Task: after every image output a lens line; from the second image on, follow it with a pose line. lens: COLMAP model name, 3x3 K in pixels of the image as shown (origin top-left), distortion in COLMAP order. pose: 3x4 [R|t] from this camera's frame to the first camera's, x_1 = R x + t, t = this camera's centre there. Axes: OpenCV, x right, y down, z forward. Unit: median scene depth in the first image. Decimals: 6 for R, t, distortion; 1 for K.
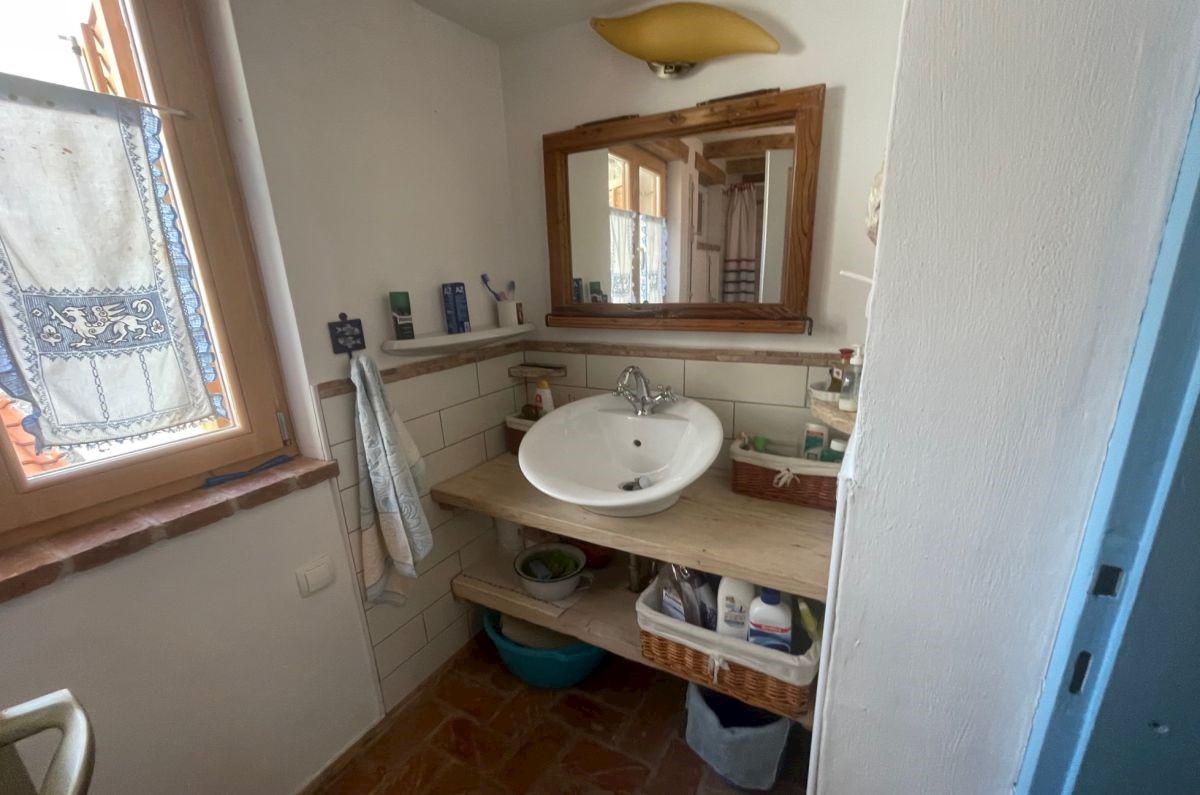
lens RADIAL K [[466.0, 0, 600.0], [0, 466.0, 397.5], [0, 0, 1]] dist [-0.001168, -0.000173]
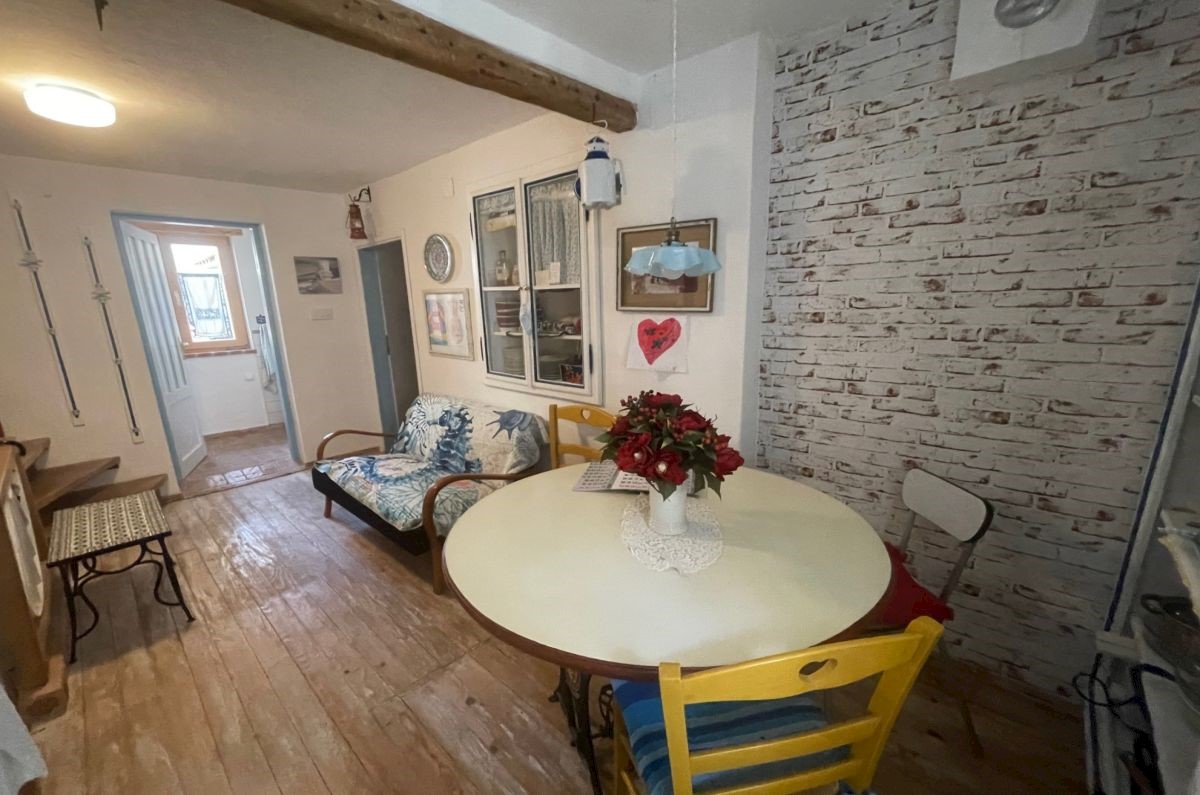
lens RADIAL K [[466.0, 0, 600.0], [0, 466.0, 397.5], [0, 0, 1]] dist [-0.001168, -0.000173]
pose [[0.965454, 0.068552, -0.251395, 3.661139], [-0.077194, 0.996711, -0.024665, 0.452669], [0.248877, 0.043219, 0.967570, -2.366519]]
